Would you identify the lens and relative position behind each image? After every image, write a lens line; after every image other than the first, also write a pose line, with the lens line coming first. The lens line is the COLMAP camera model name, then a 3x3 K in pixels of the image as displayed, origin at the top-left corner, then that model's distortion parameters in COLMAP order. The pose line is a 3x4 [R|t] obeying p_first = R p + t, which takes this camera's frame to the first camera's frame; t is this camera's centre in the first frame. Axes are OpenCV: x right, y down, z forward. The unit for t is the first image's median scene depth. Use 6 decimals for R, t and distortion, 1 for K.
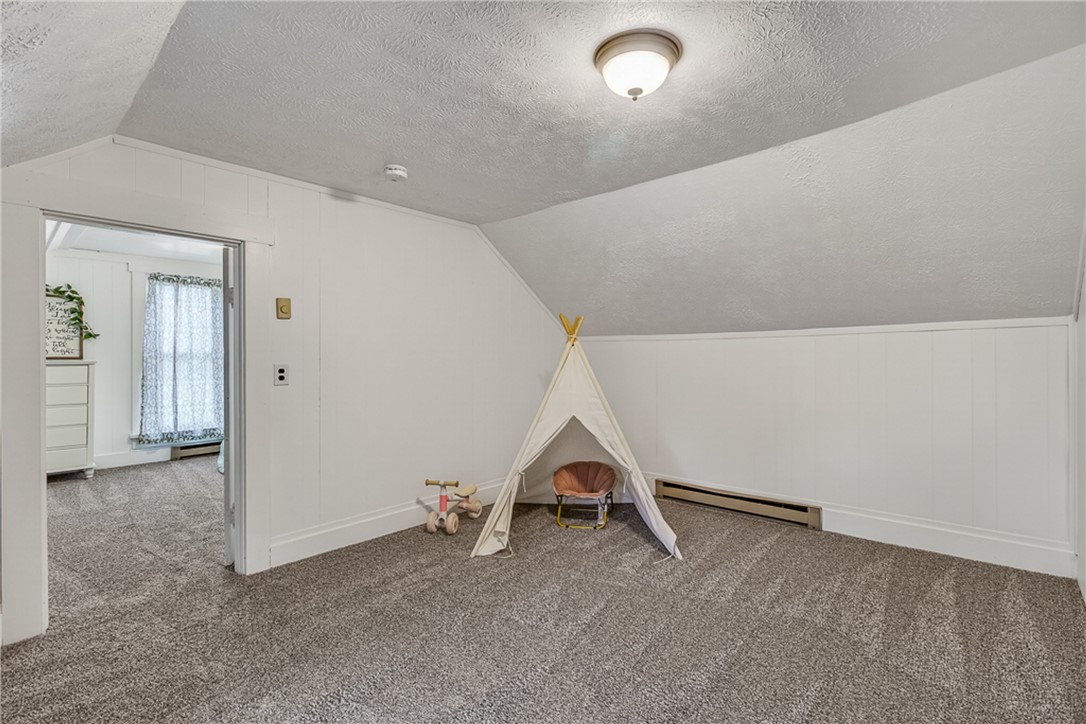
lens RADIAL K [[501.4, 0, 546.6], [0, 501.4, 358.5], [0, 0, 1]] dist [-0.001260, -0.000687]
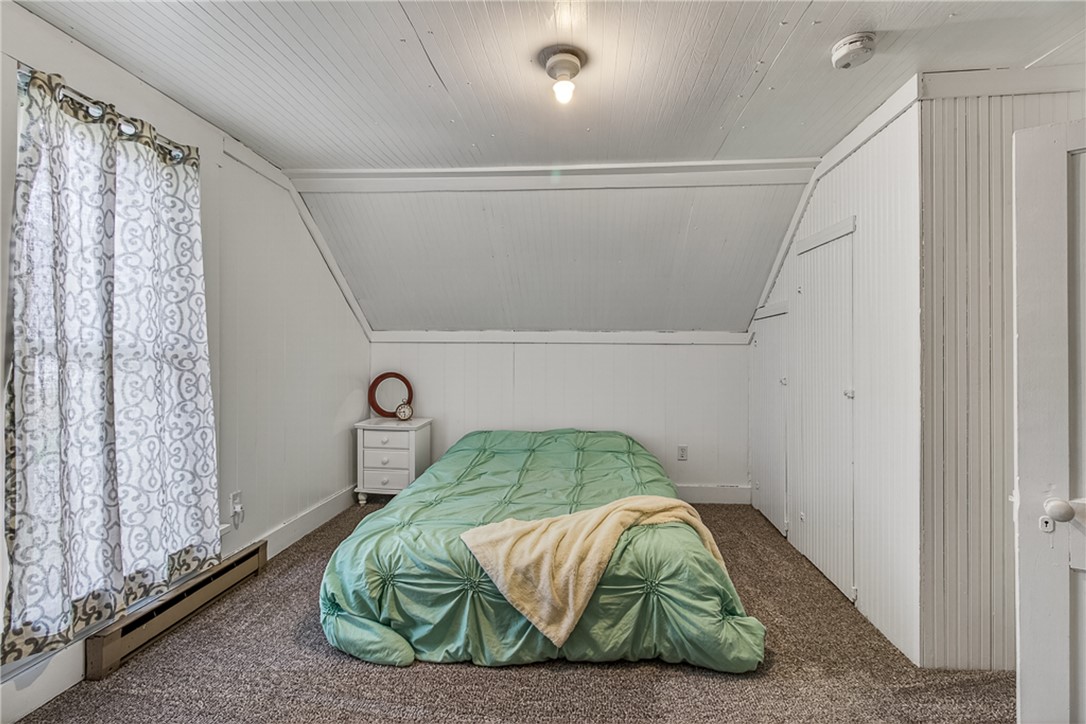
lens RADIAL K [[501.4, 0, 543.3], [0, 501.4, 361.2], [0, 0, 1]] dist [-0.001260, -0.000687]
pose [[0.799522, 0.003484, 0.600627, -0.713590], [-0.002876, 0.999994, -0.001971, 0.001487], [-0.600630, -0.000151, 0.799527, 0.576587]]
